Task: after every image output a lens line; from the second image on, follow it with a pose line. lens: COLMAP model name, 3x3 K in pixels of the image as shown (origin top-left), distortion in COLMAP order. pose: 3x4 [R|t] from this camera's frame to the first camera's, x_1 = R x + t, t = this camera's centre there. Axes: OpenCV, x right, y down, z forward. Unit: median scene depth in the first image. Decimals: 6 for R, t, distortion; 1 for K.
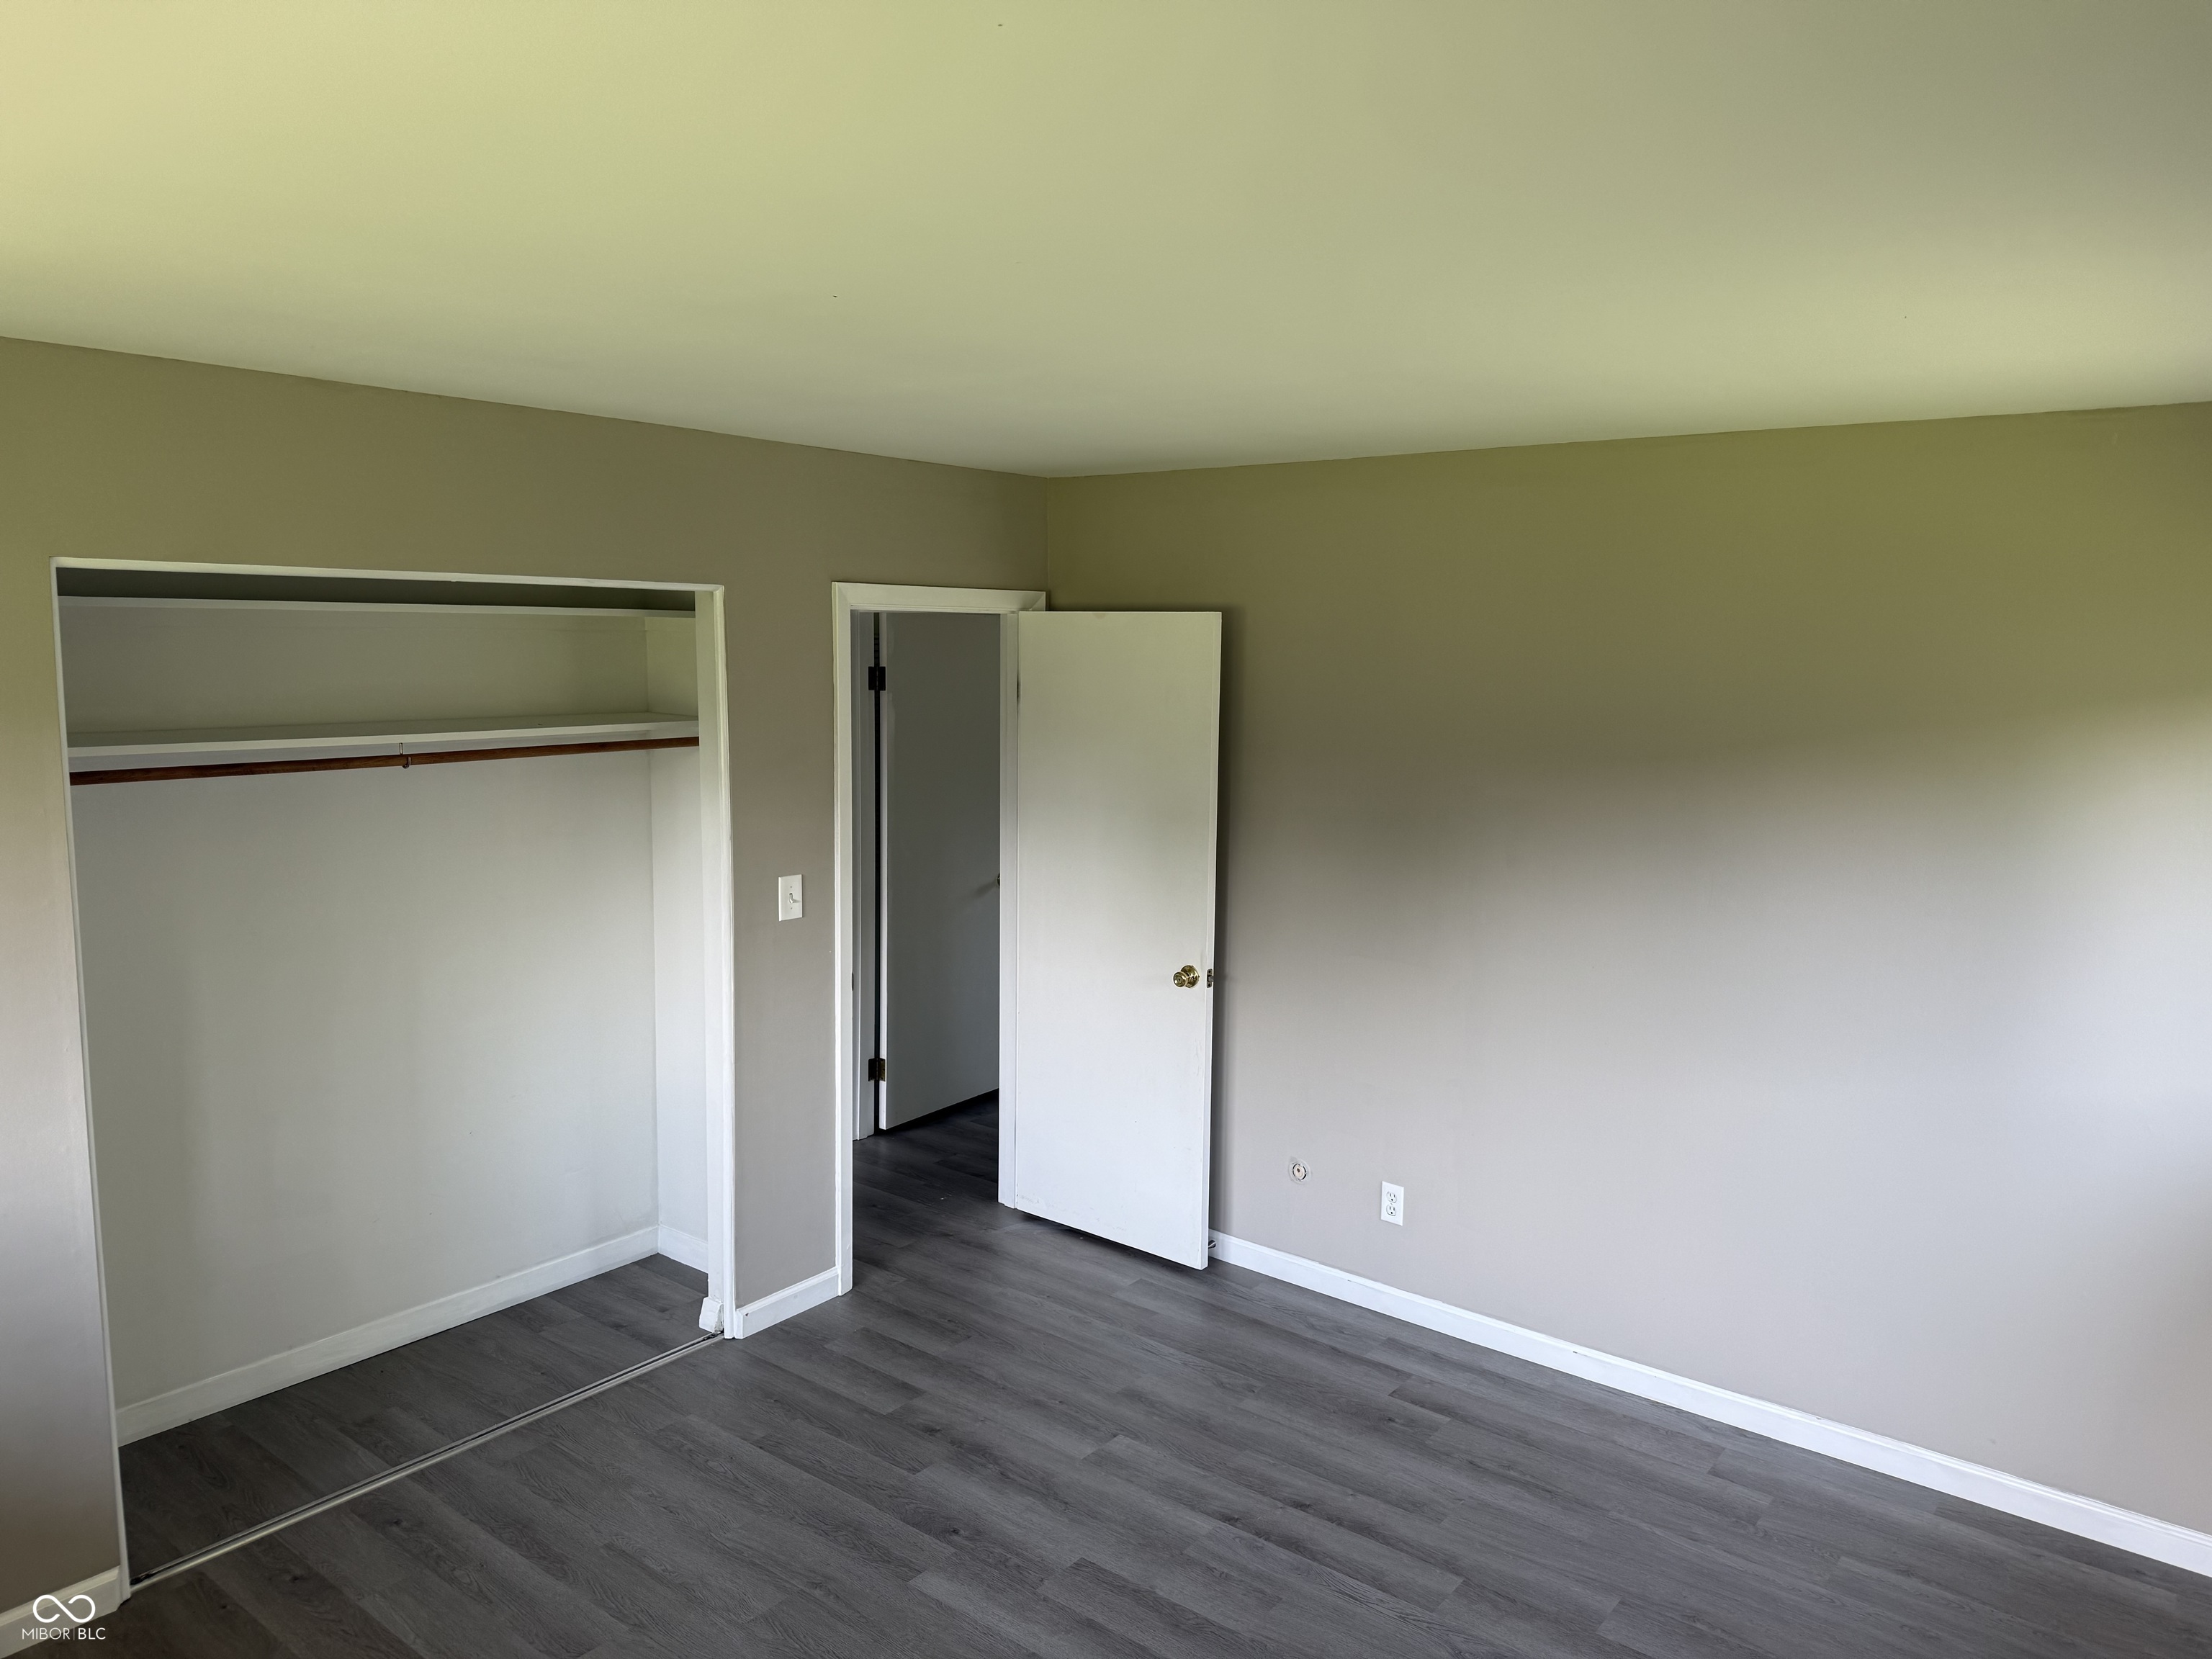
lens RADIAL K [[1547.3, 0, 1106.0], [0, 1547.3, 829.5], [0, 0, 1]] dist [0.112137, -0.160936]
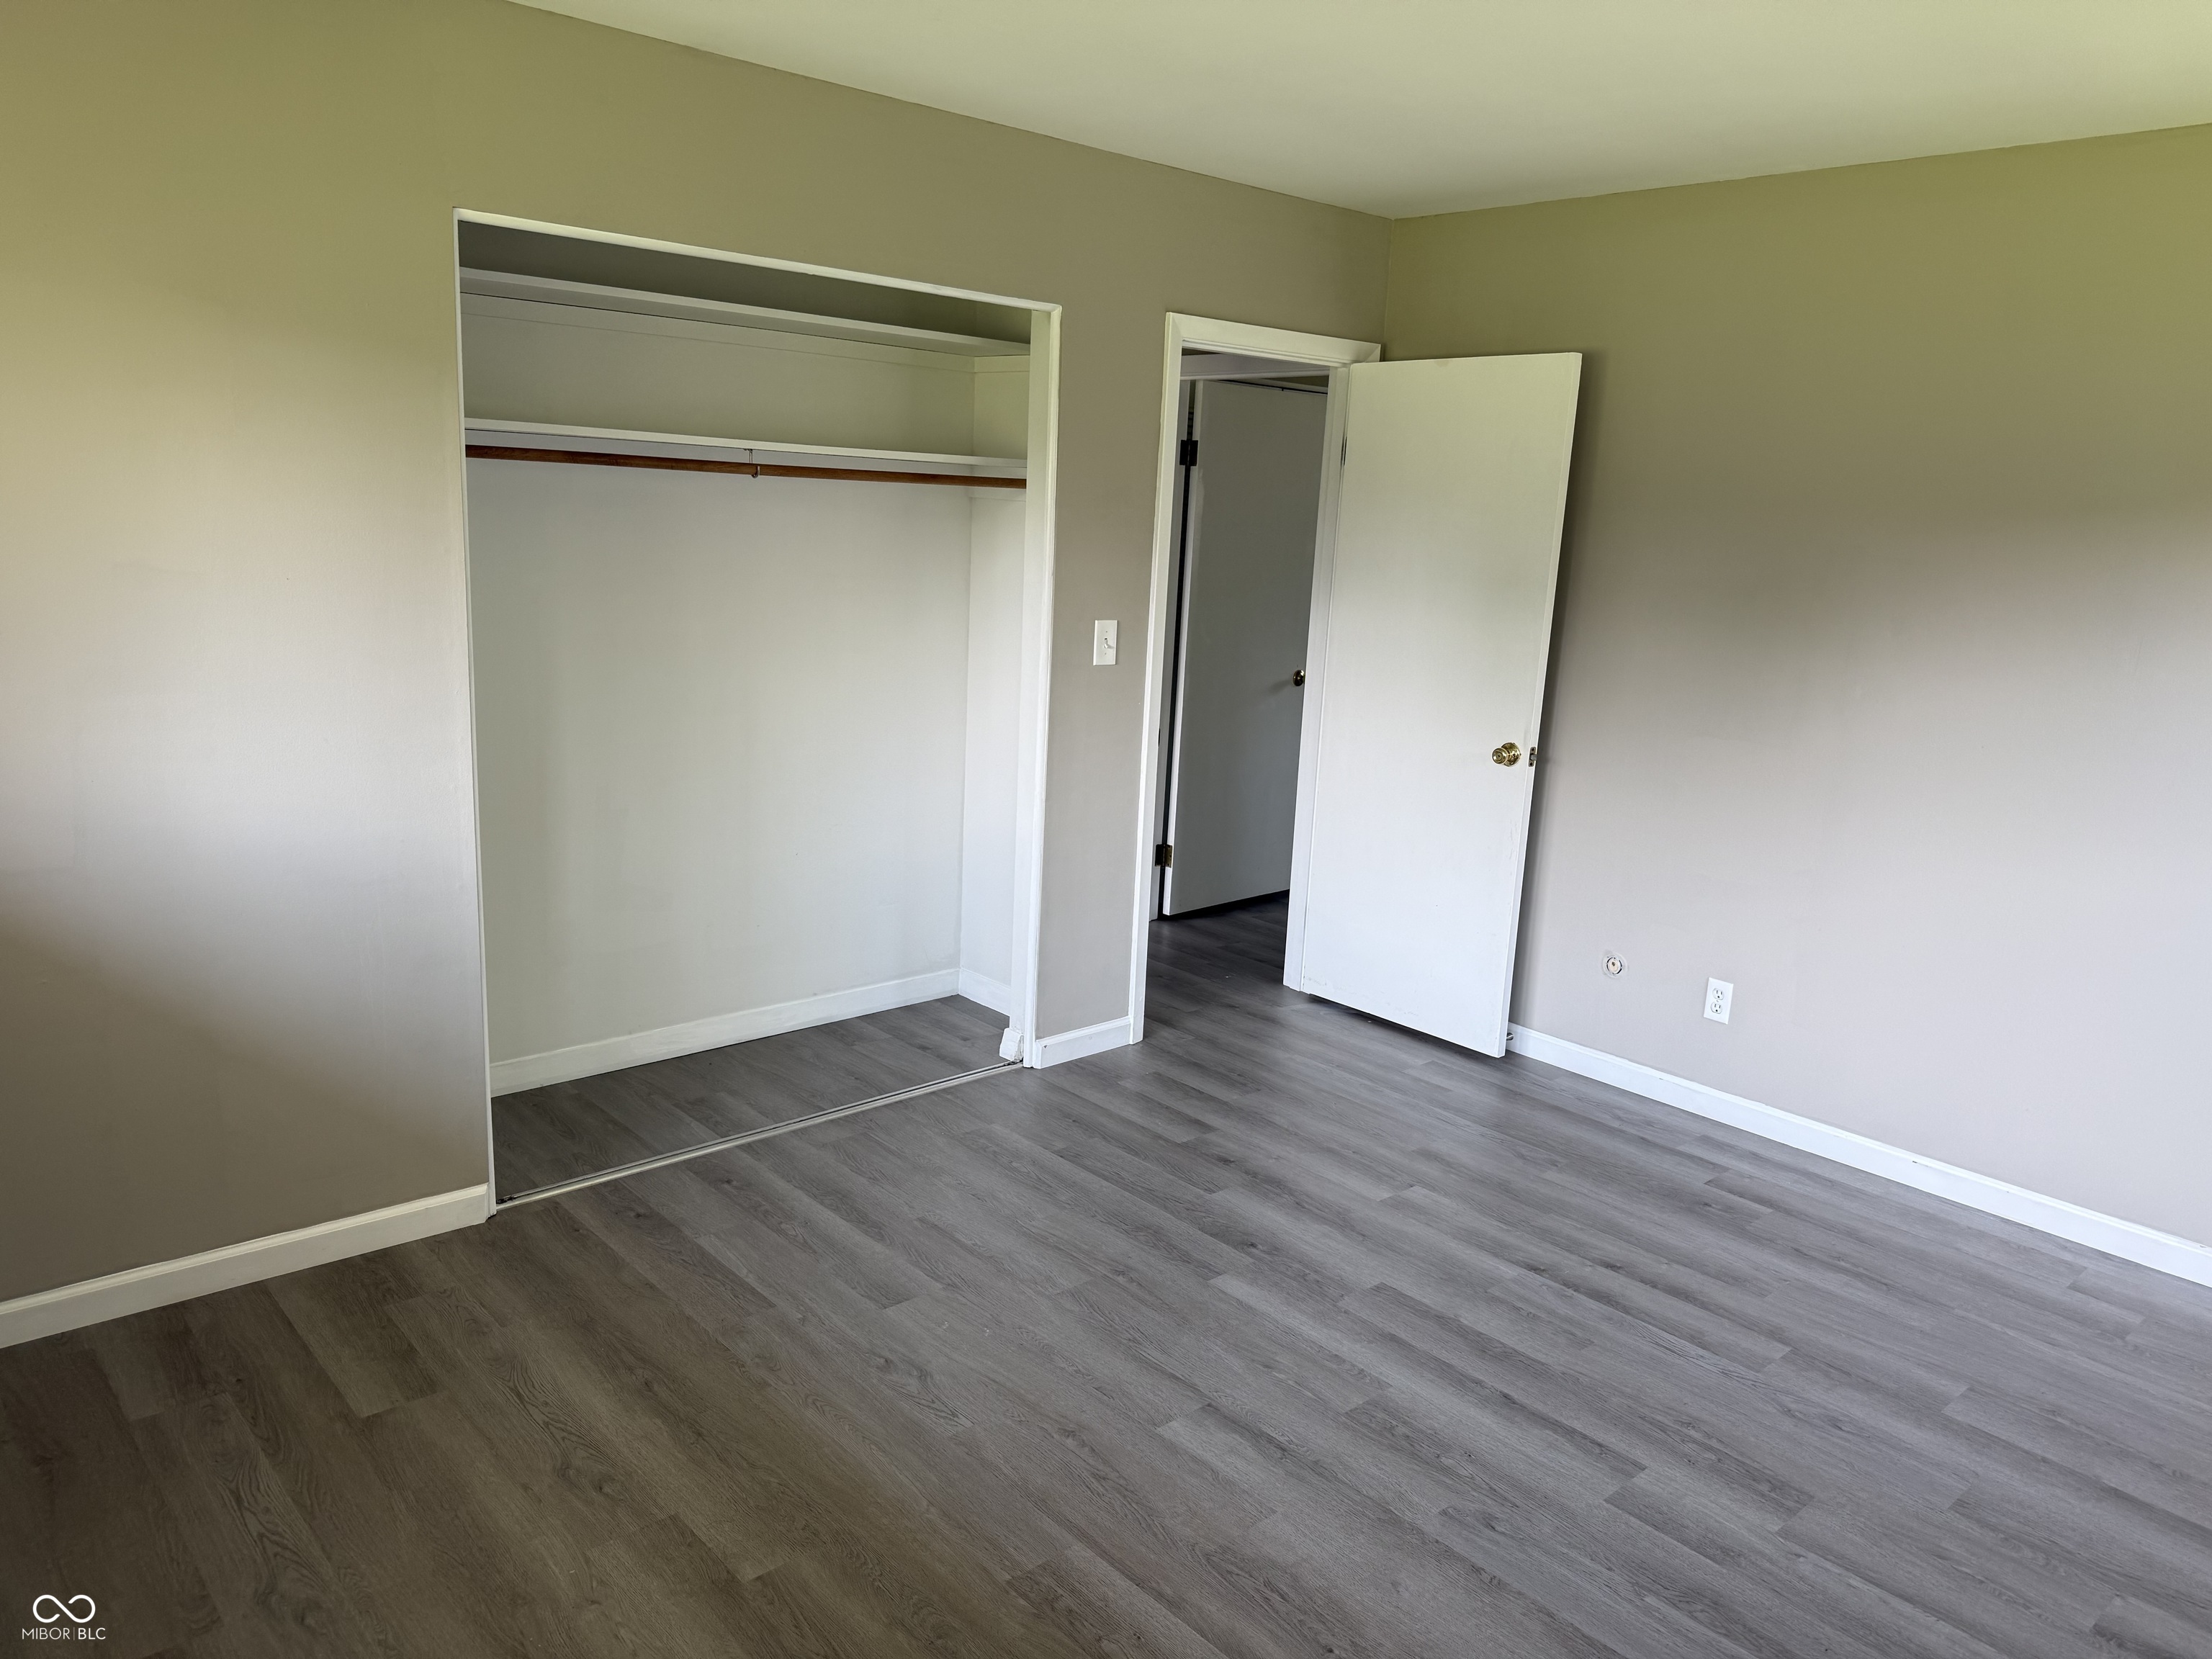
lens RADIAL K [[1552.0, 0, 1106.0], [0, 1552.0, 829.5], [0, 0, 1]] dist [0.063376, -0.076345]
pose [[0.984823, 0.067961, -0.159705, -0.043407], [-0.054882, 0.994874, 0.084928, 0.093233], [0.164658, -0.074874, 0.983505, 0.022138]]
